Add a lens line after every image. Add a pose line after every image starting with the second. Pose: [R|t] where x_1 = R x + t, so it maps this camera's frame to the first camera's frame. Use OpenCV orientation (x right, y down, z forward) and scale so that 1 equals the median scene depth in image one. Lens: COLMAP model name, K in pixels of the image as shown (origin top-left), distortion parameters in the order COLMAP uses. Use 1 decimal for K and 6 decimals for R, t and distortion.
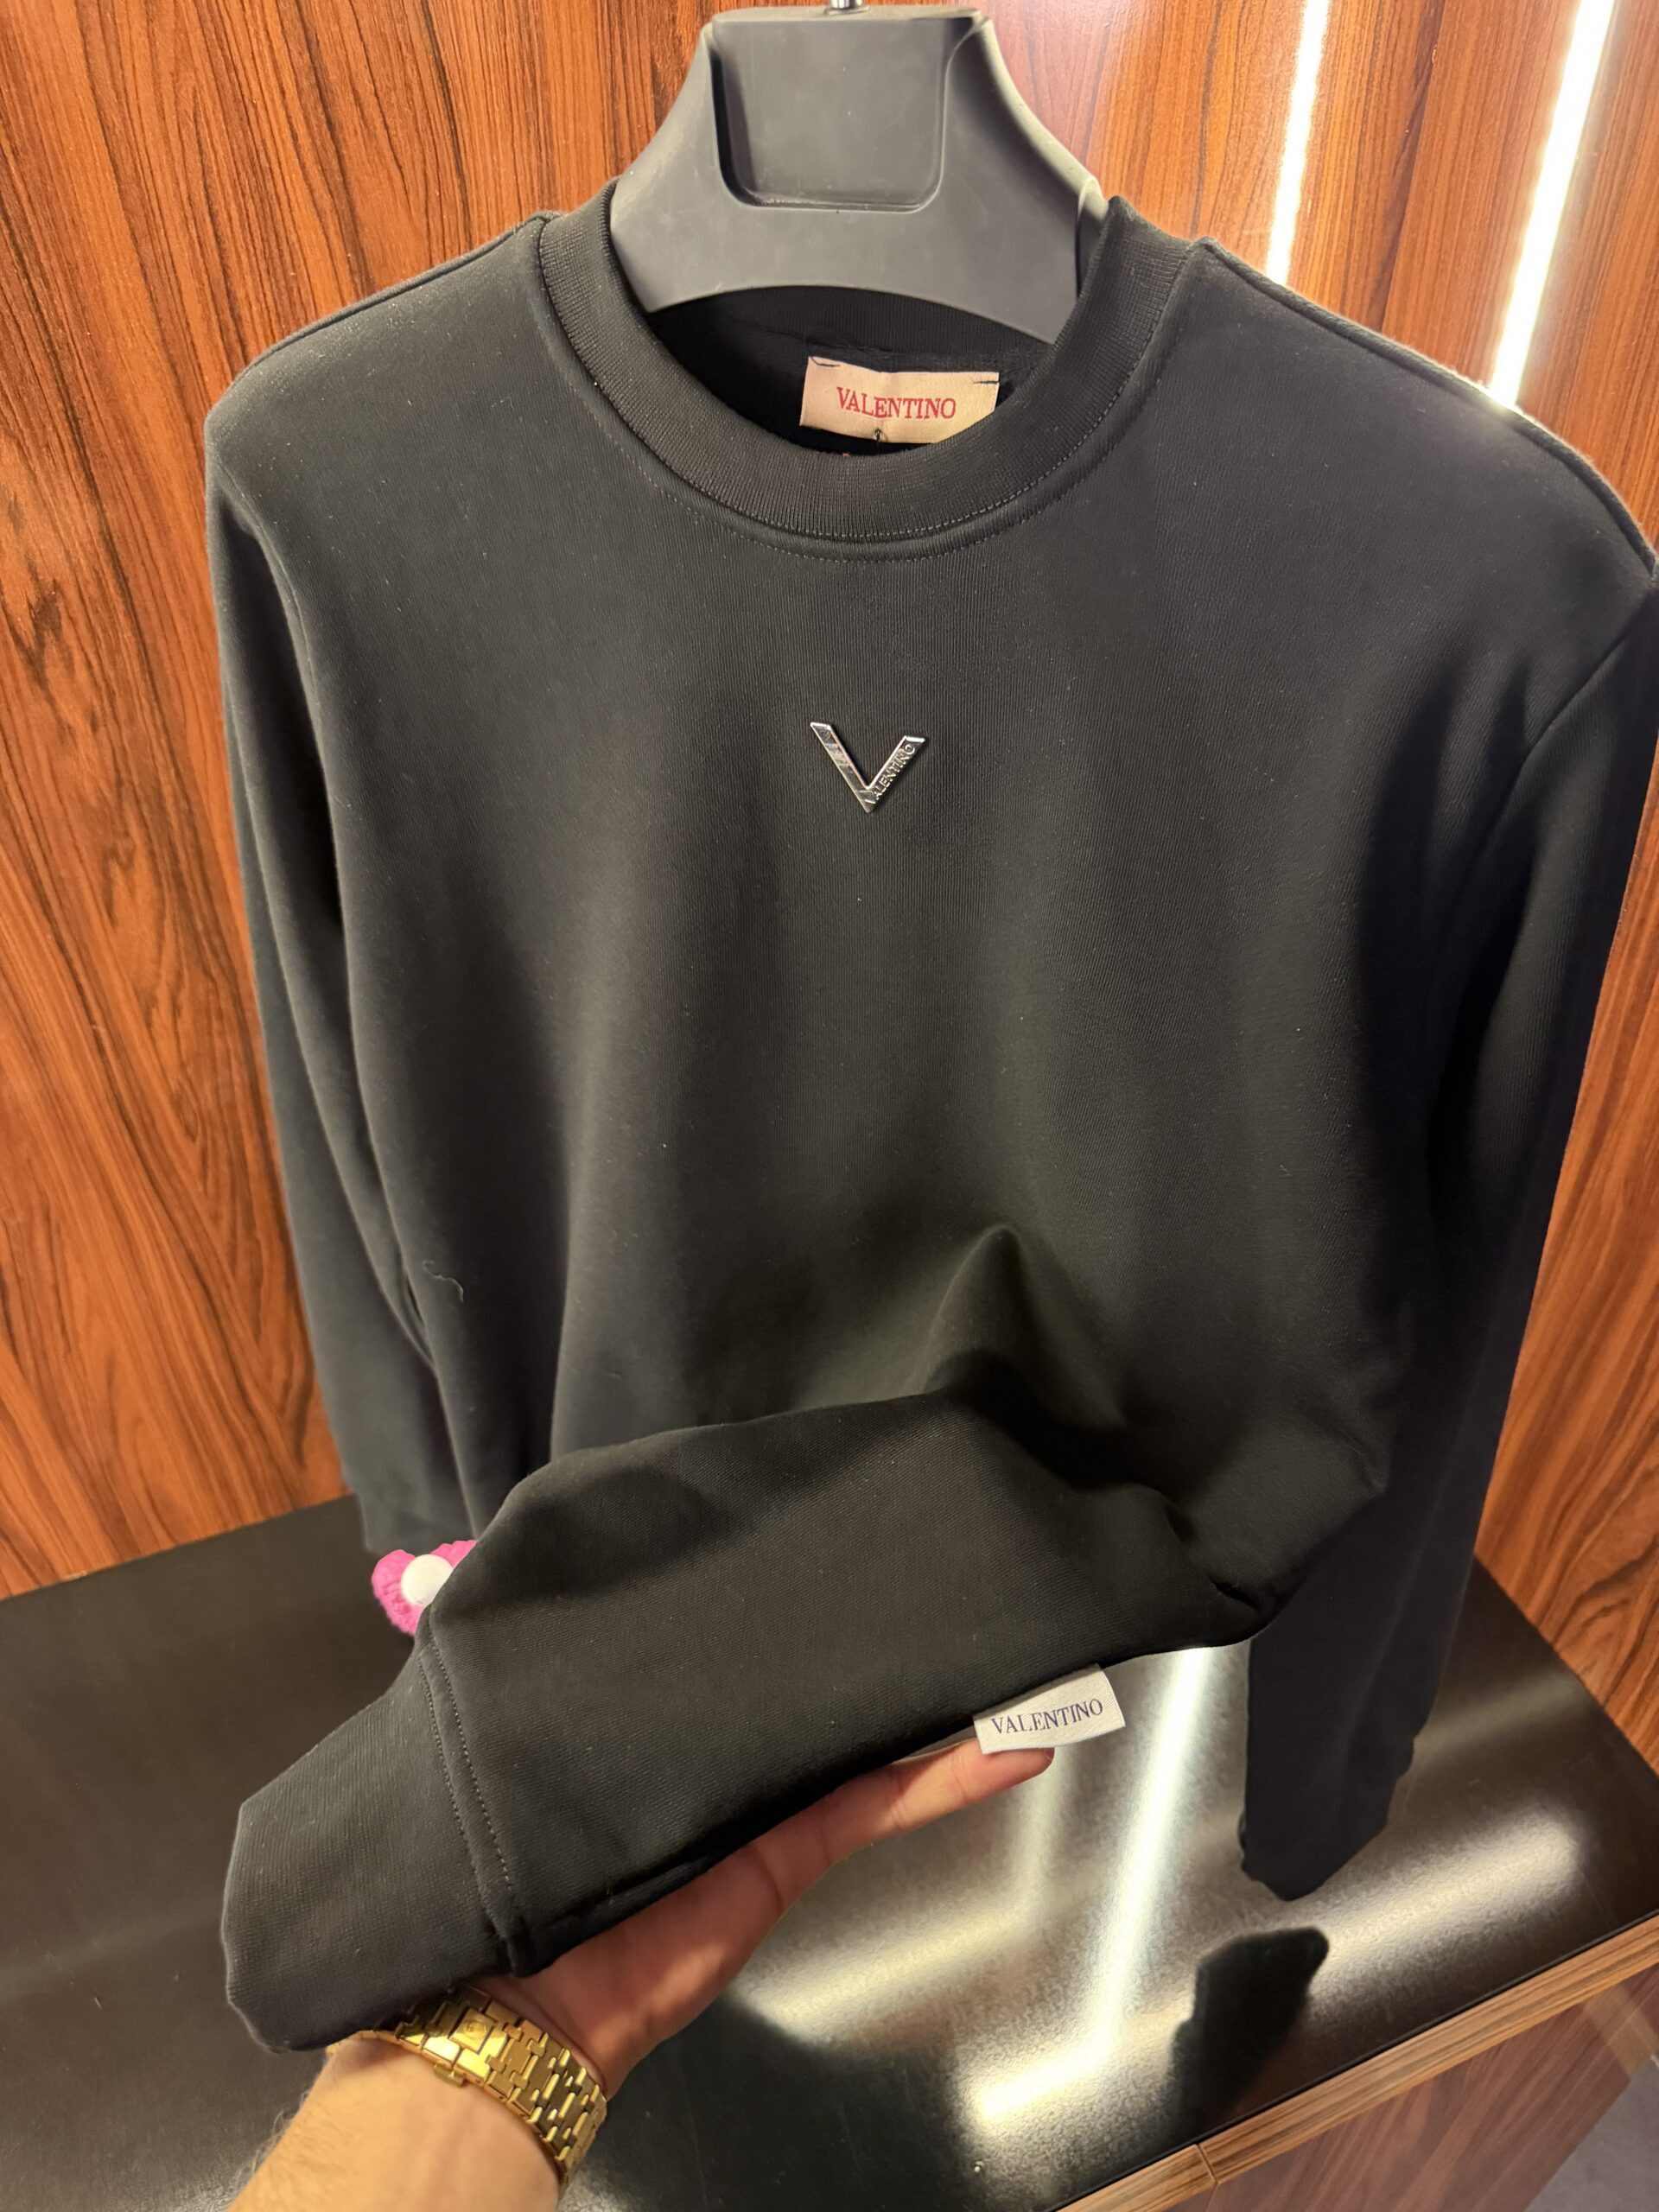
lens RADIAL K [[1611.4, 0, 832.9], [0, 1611.4, 1112.8], [0, 0, 1]] dist [0.005900, -0.023820]
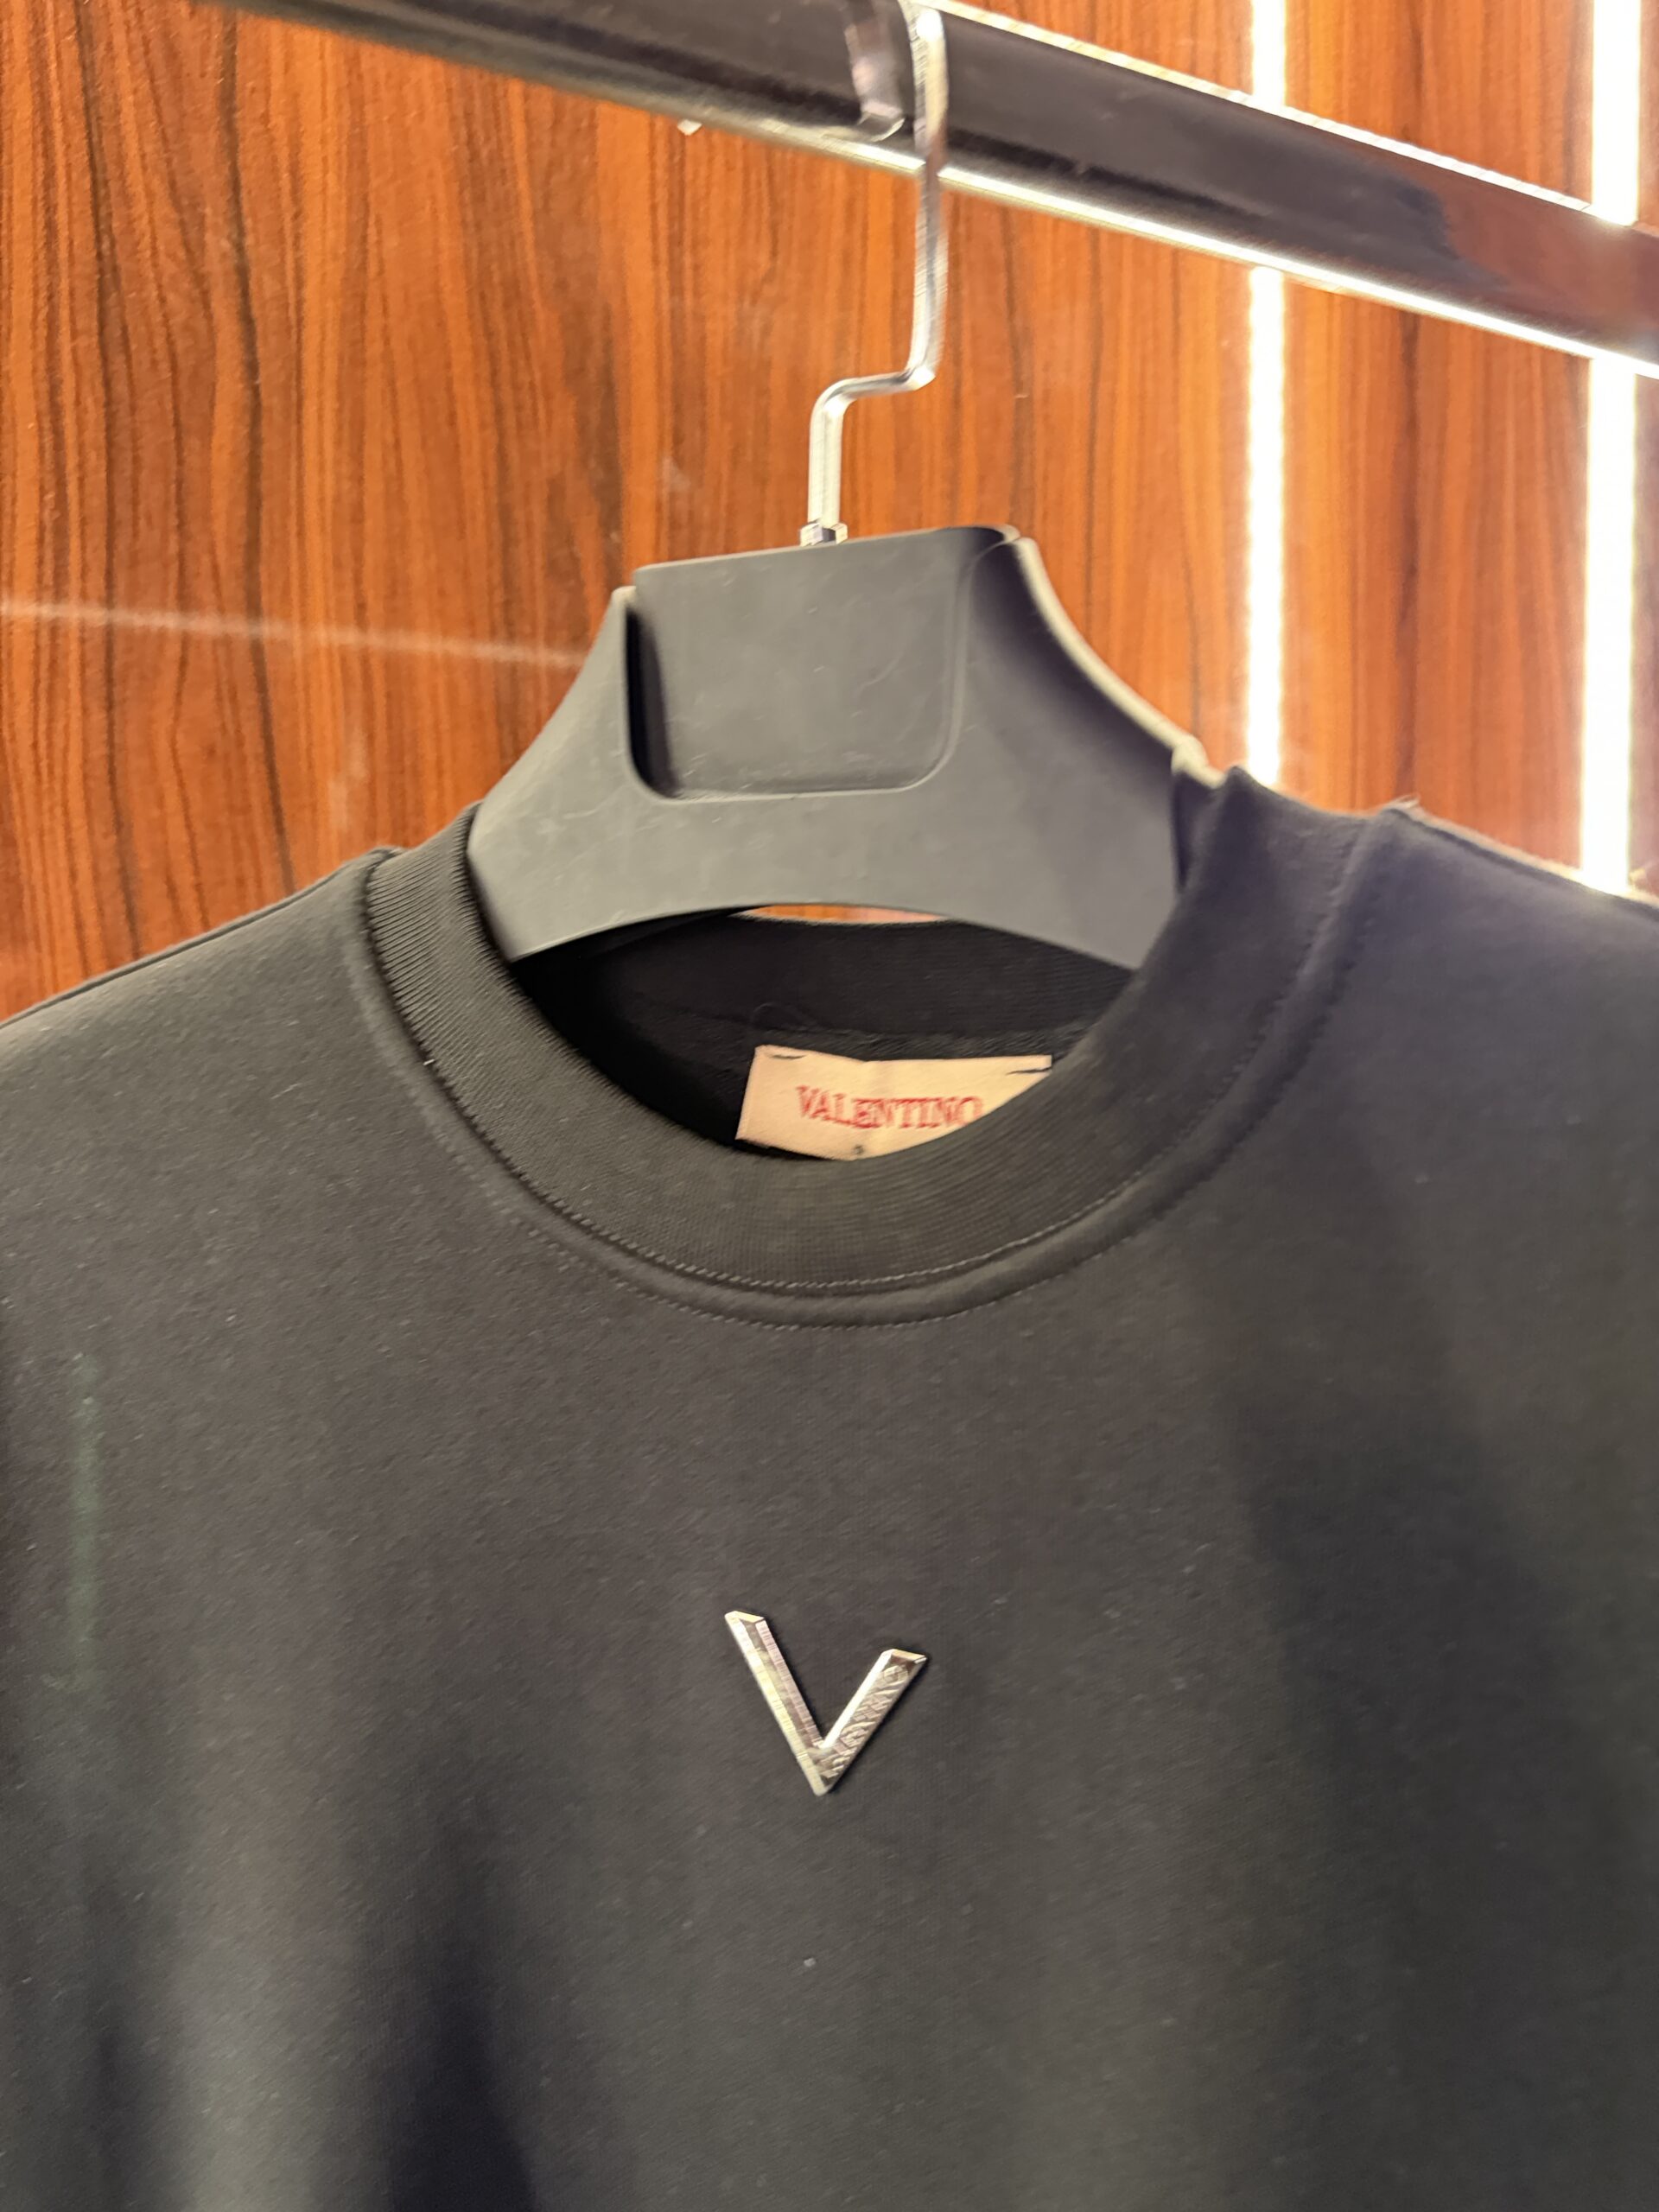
lens RADIAL K [[1611.4, 0, 819.8], [0, 1611.4, 1122.5], [0, 0, 1]] dist [0.005900, -0.023820]
pose [[0.997227, -0.004136, 0.074310, -0.033795], [0.048038, 0.798393, -0.600218, -0.044892], [-0.056846, 0.602123, 0.796377, 0.361629]]
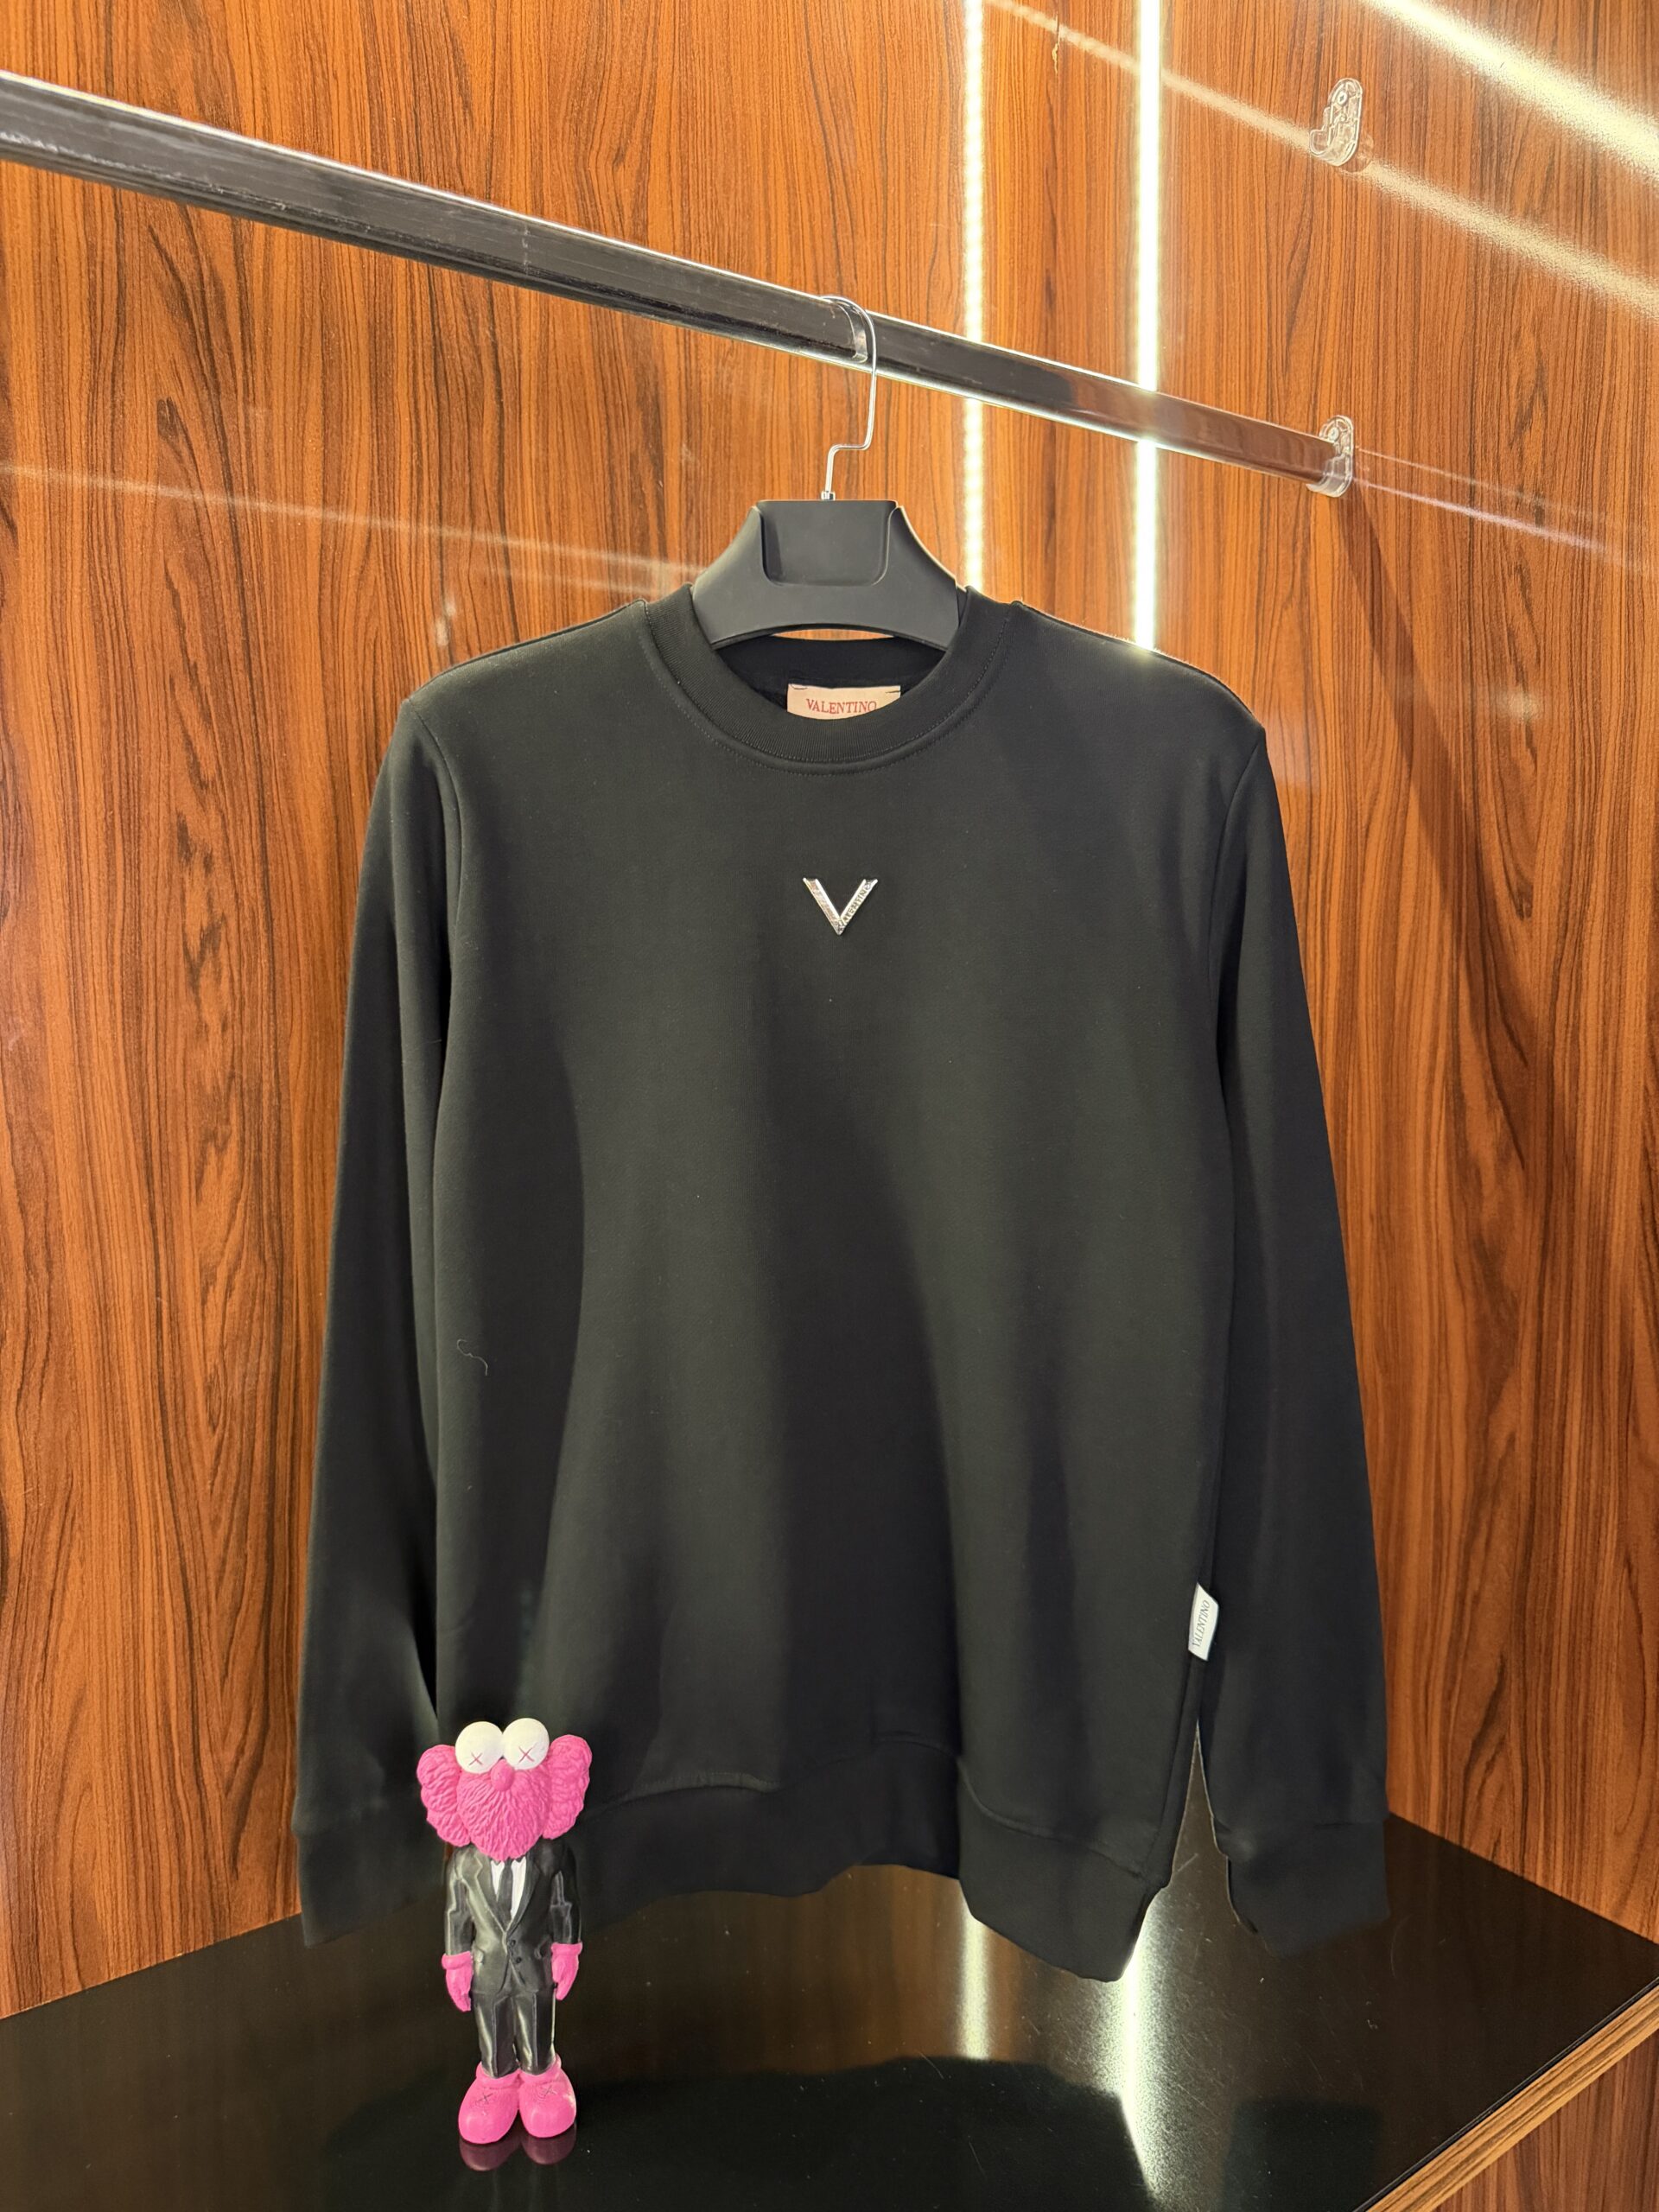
lens RADIAL K [[1611.4, 0, 814.2], [0, 1611.4, 1137.2], [0, 0, 1]] dist [0.005900, -0.023820]
pose [[0.970119, -0.029588, 0.240821, -0.312235], [0.158582, 0.828521, -0.537033, 0.616222], [-0.183635, 0.559176, 0.808456, -0.098602]]
